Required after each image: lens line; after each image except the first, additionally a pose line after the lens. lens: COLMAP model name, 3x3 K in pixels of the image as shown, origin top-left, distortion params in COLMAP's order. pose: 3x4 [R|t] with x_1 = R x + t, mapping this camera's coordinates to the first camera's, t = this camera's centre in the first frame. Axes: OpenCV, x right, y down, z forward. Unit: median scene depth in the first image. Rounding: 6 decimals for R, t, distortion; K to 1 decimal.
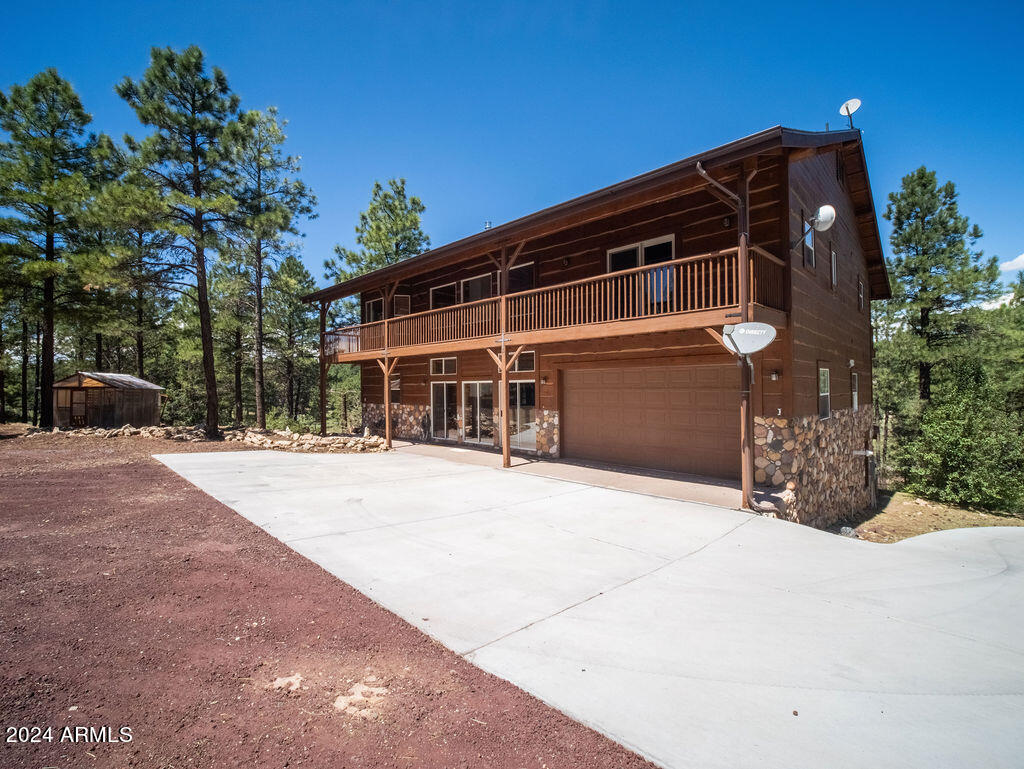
lens RADIAL K [[460.1, 0, 512.3], [0, 460.1, 388.7], [0, 0, 1]] dist [-0.020721, -0.000830]
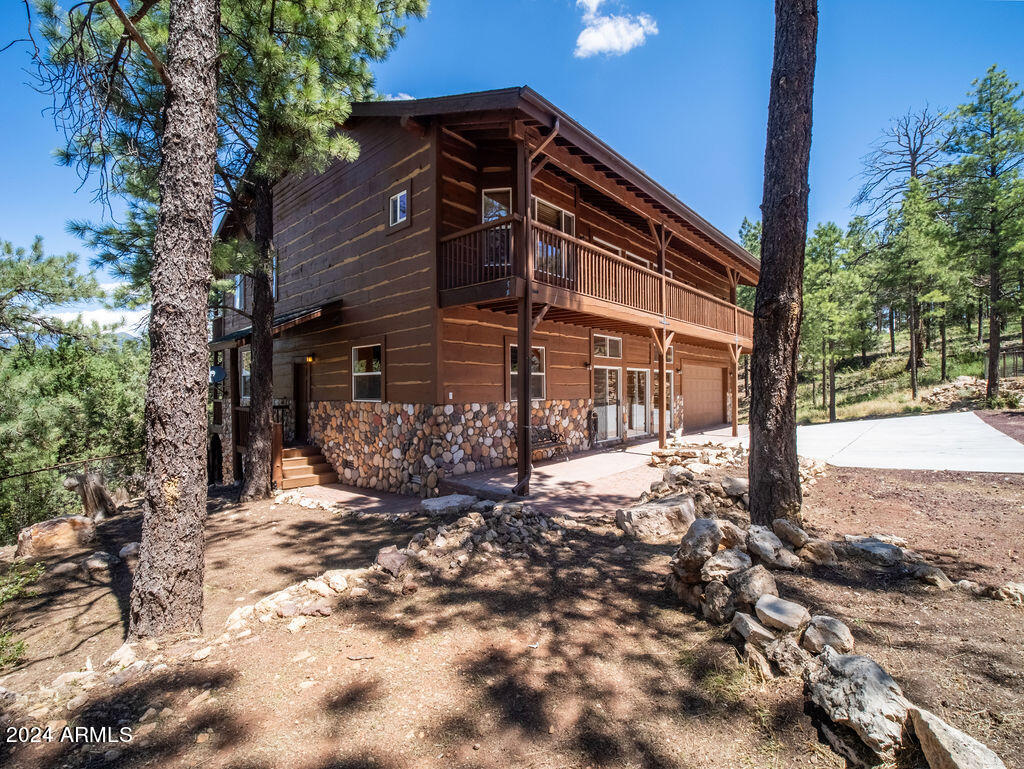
lens RADIAL K [[460.1, 0, 511.6], [0, 460.1, 383.7], [0, 0, 1]] dist [-0.020721, -0.000830]
pose [[-0.036357, 0.015379, 0.999221, -1.075734], [0.007214, 0.999860, -0.015127, 0.028645], [-0.999313, 0.006659, -0.036463, 1.390813]]
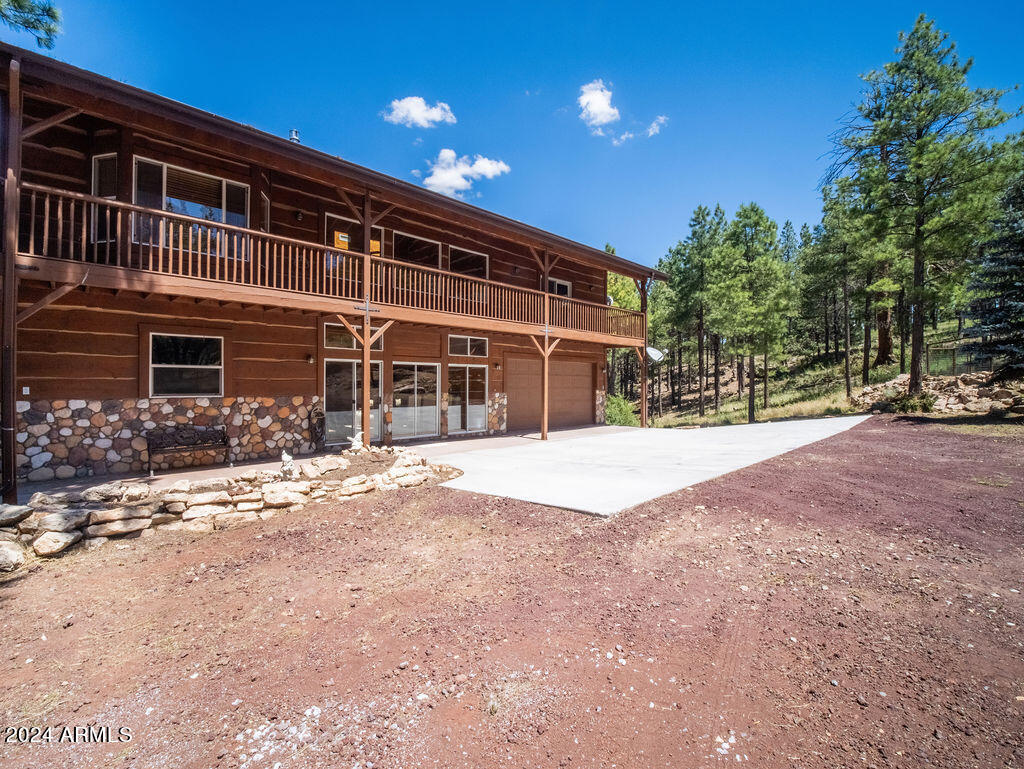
lens RADIAL K [[460.1, 0, 513.4], [0, 460.1, 382.0], [0, 0, 1]] dist [-0.020721, -0.000830]
pose [[0.019691, 0.006725, 0.999783, -0.975252], [-0.003213, 0.999973, -0.006663, 0.025993], [-0.999801, -0.003081, 0.019712, 0.871915]]
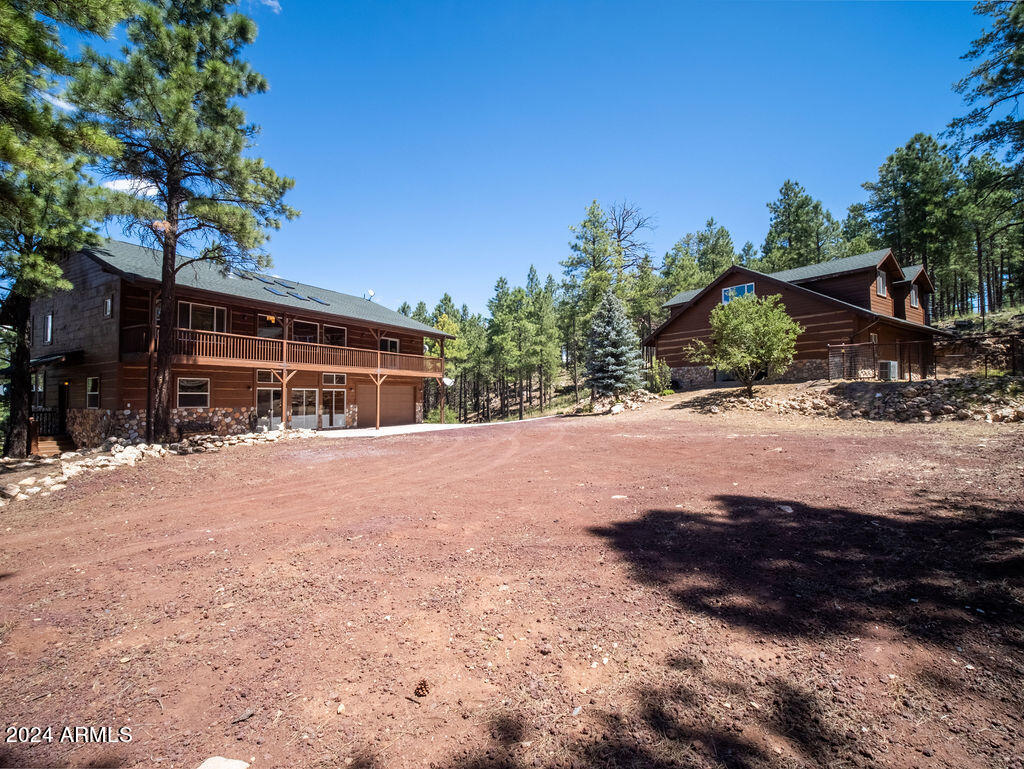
lens RADIAL K [[460.1, 0, 511.8], [0, 460.1, 381.7], [0, 0, 1]] dist [-0.020721, -0.000830]
pose [[-0.249740, 0.038278, 0.967556, -1.880774], [0.006409, 0.999262, -0.037878, 0.024551], [-0.968292, -0.003258, -0.249801, 0.767290]]
